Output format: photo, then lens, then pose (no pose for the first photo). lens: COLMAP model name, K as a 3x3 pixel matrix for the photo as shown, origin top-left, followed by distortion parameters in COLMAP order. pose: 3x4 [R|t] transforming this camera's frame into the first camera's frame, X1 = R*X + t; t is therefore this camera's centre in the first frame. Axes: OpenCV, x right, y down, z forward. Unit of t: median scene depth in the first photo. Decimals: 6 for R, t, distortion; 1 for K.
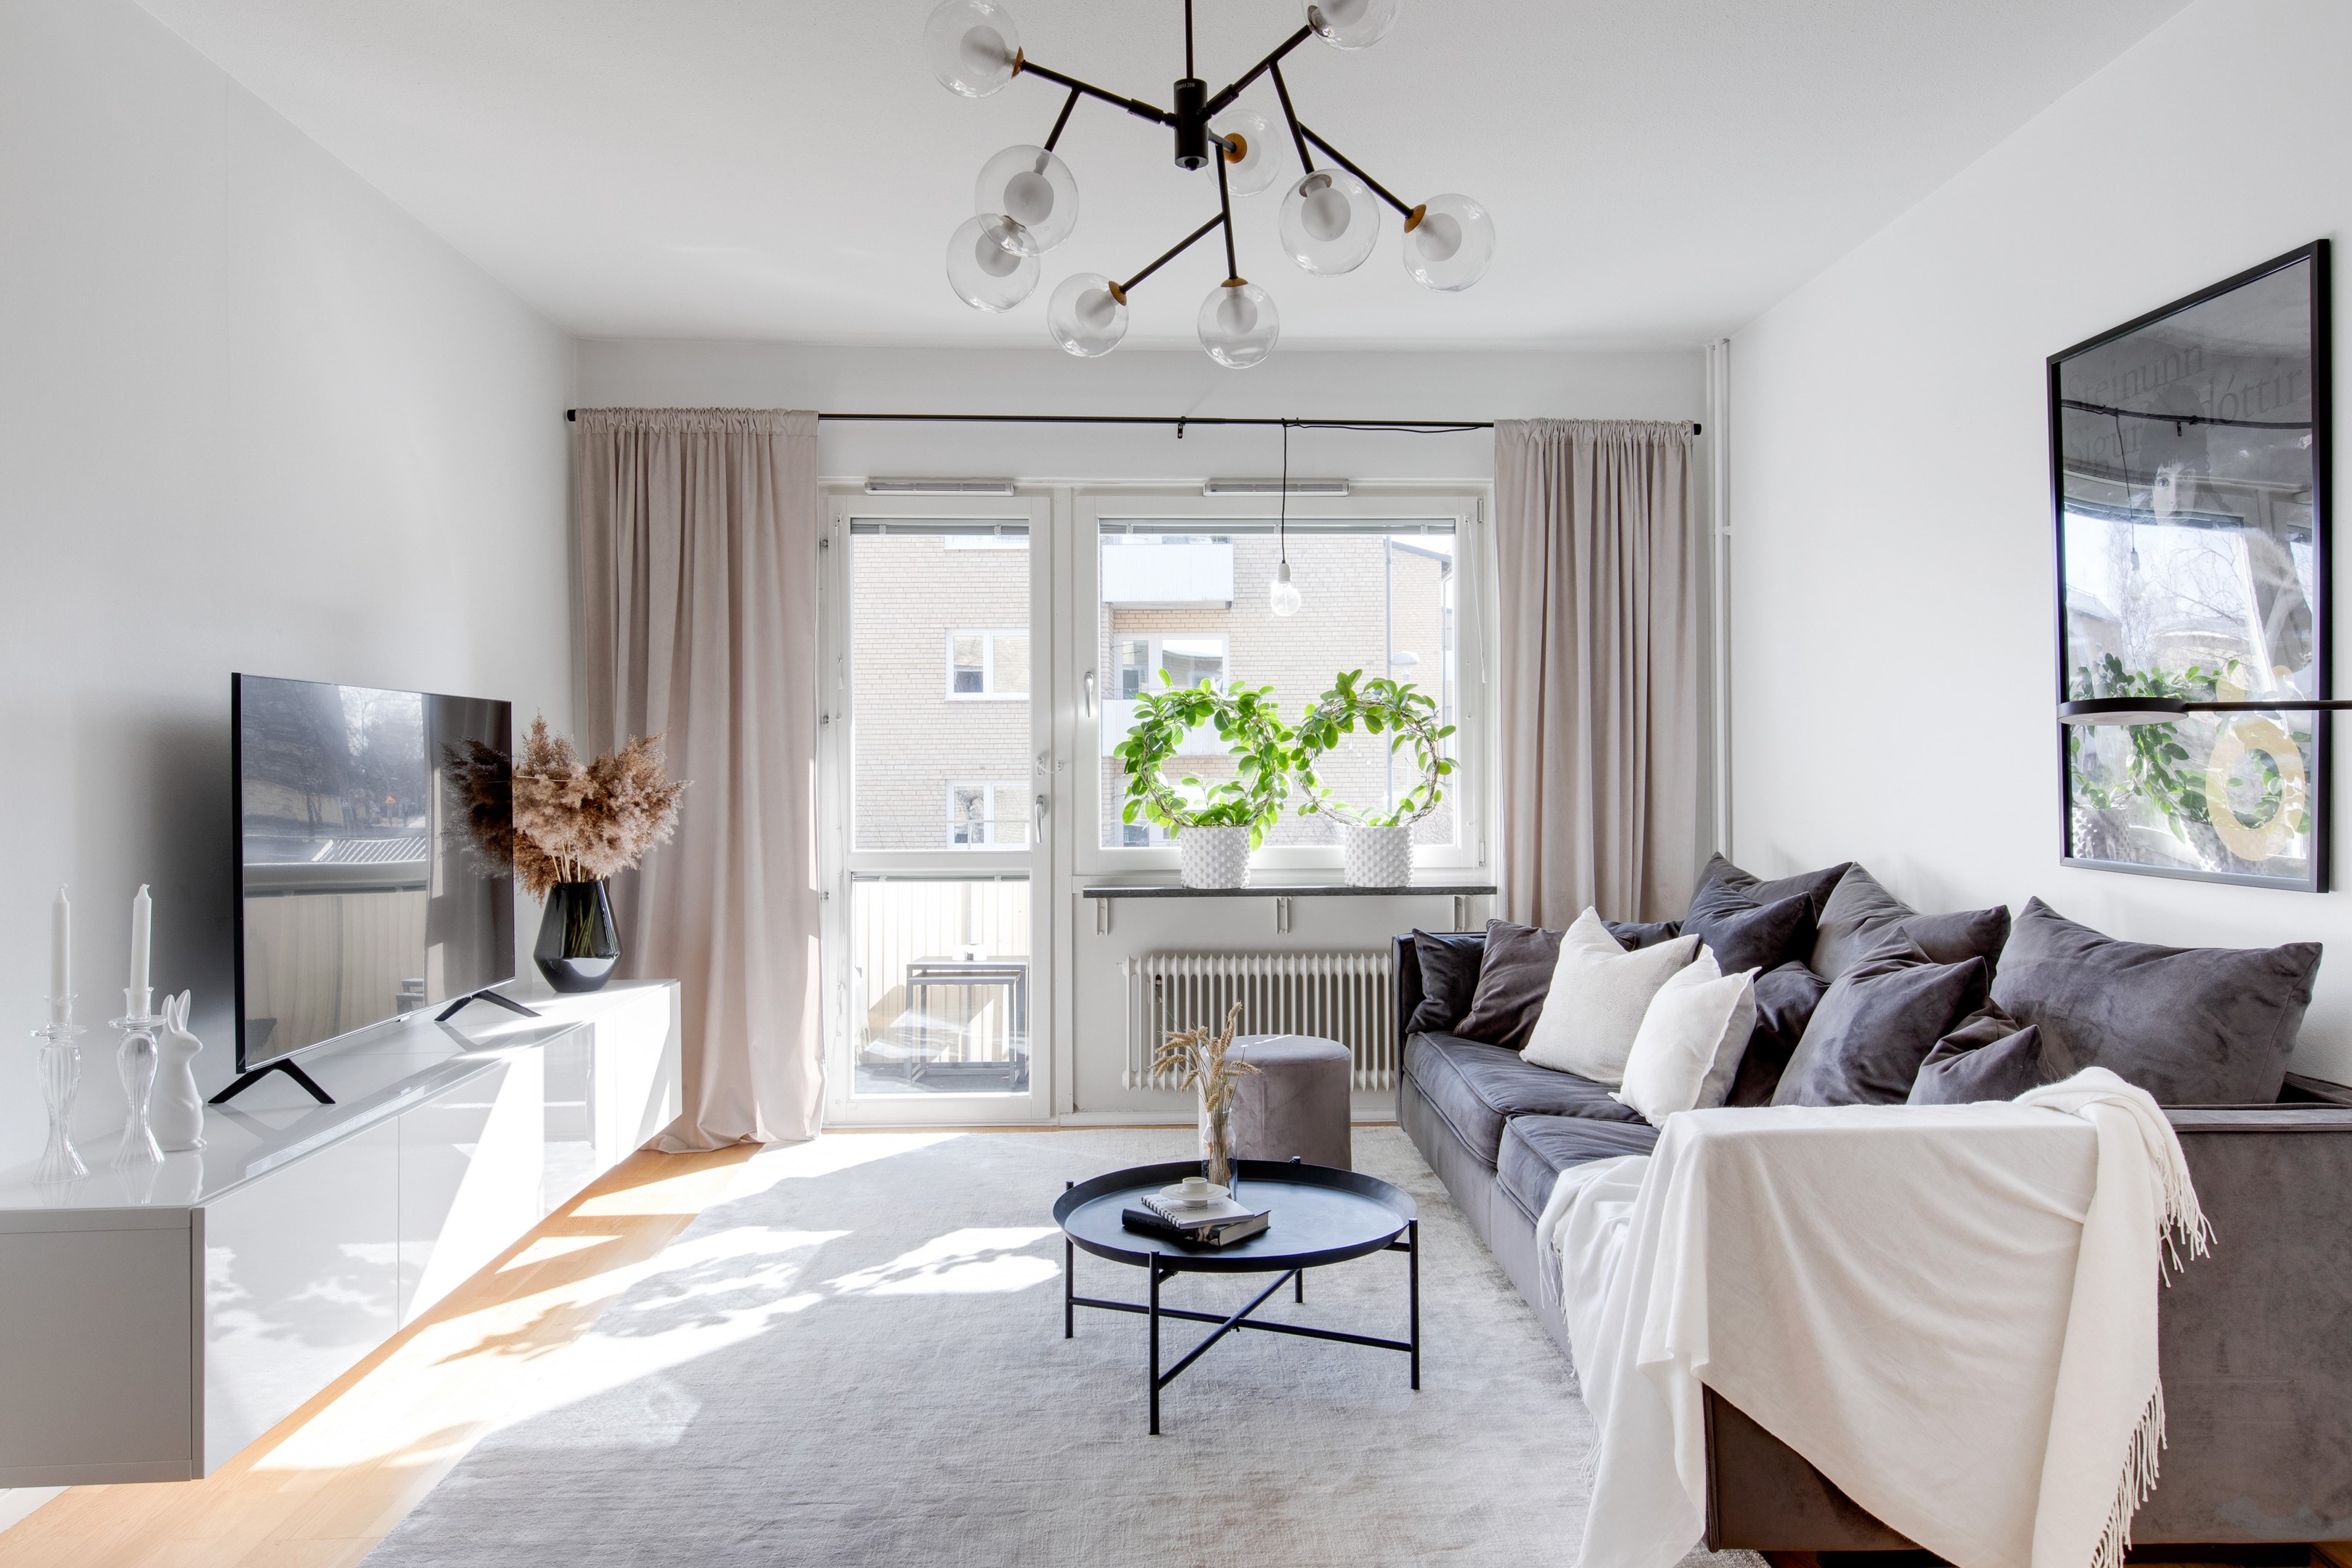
lens RADIAL K [[1606.6, 0, 1182.3], [0, 1606.6, 769.5], [0, 0, 1]] dist [0.027374, -0.003848]
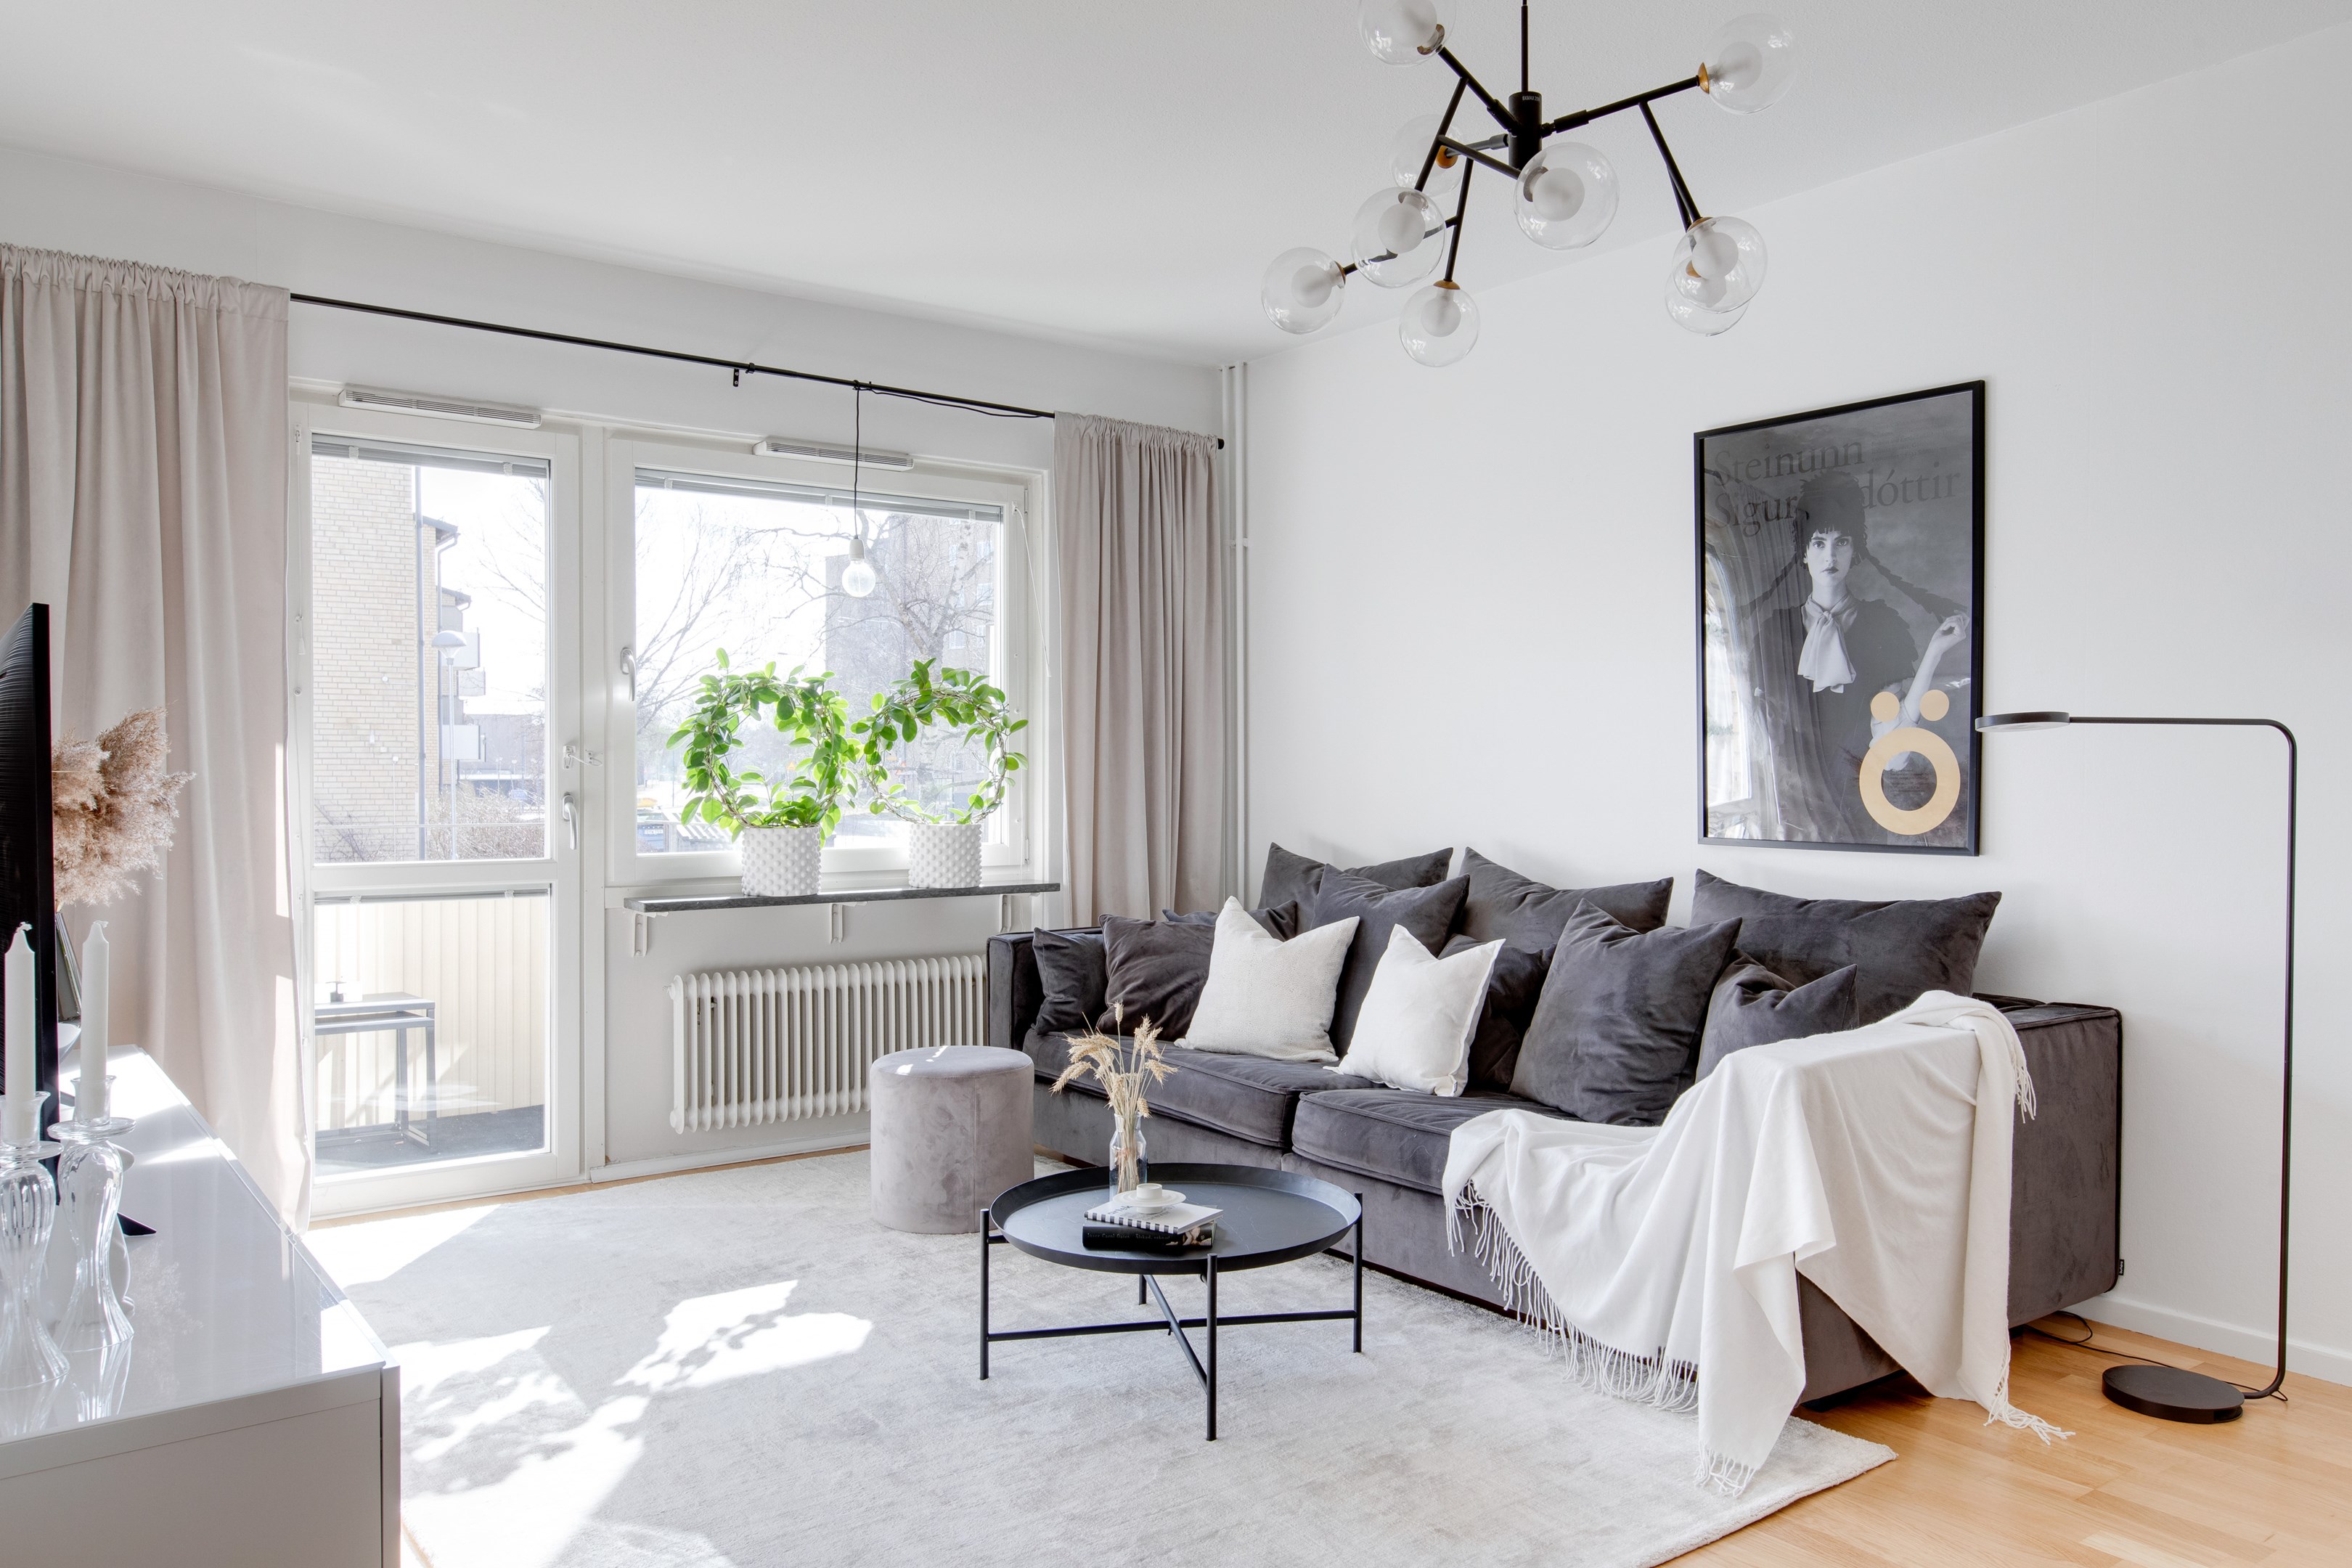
lens RADIAL K [[1705.1, 0, 1183.8], [0, 1705.1, 802.9], [0, 0, 1]] dist [0.018492, -0.005346]
pose [[0.828525, -0.005821, 0.559922, -0.333758], [-0.004979, 0.999830, 0.017762, 0.004167], [-0.559930, -0.017504, 0.828355, 0.087131]]
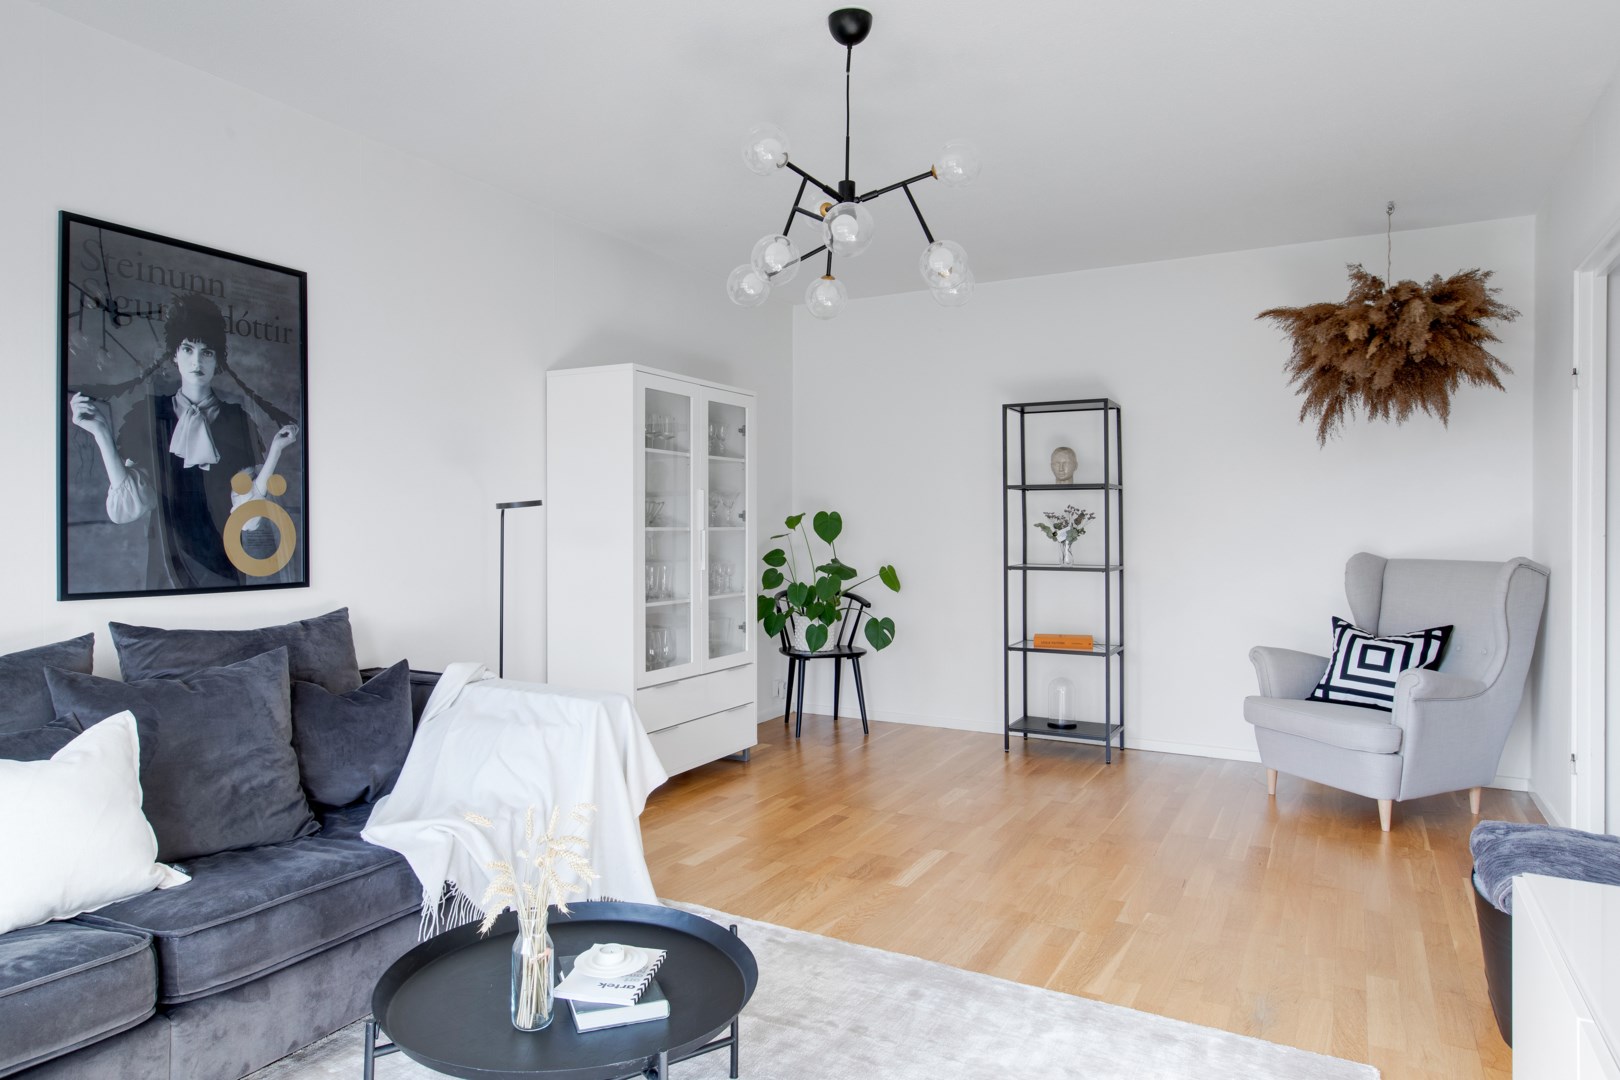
lens RADIAL K [[1034.9, 0, 742.9], [0, 1034.9, 531.7], [0, 0, 1]] dist [0.004395, 0.000893]
pose [[-0.845231, -0.001167, 0.534400, -0.238724], [0.000704, 0.999994, 0.003296, 0.000516], [-0.534401, 0.003162, -0.845225, 0.909147]]
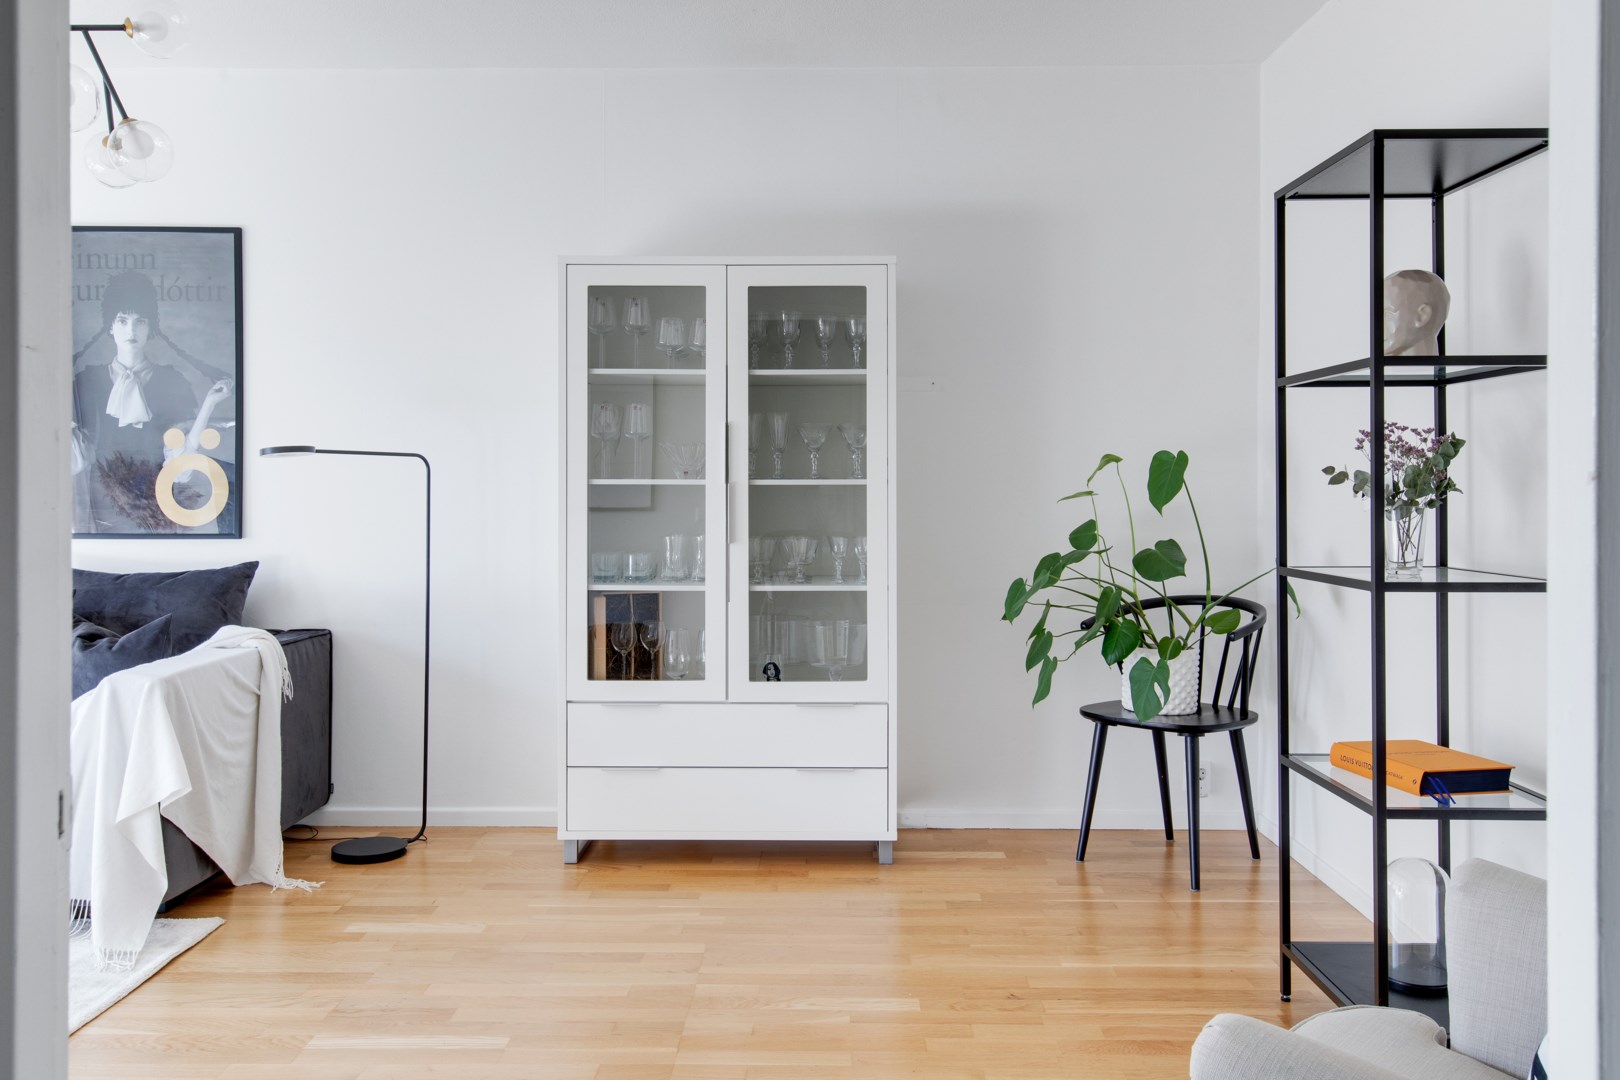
lens RADIAL K [[1343.8, 0, 809.0], [0, 1343.8, 489.0], [0, 0, 1]] dist [0.026686, -0.000565]
pose [[0.064244, 0.006320, 0.997914, -0.494754], [-0.003829, 0.999974, -0.006087, 0.009557], [-0.997927, -0.003430, 0.064267, 0.077319]]
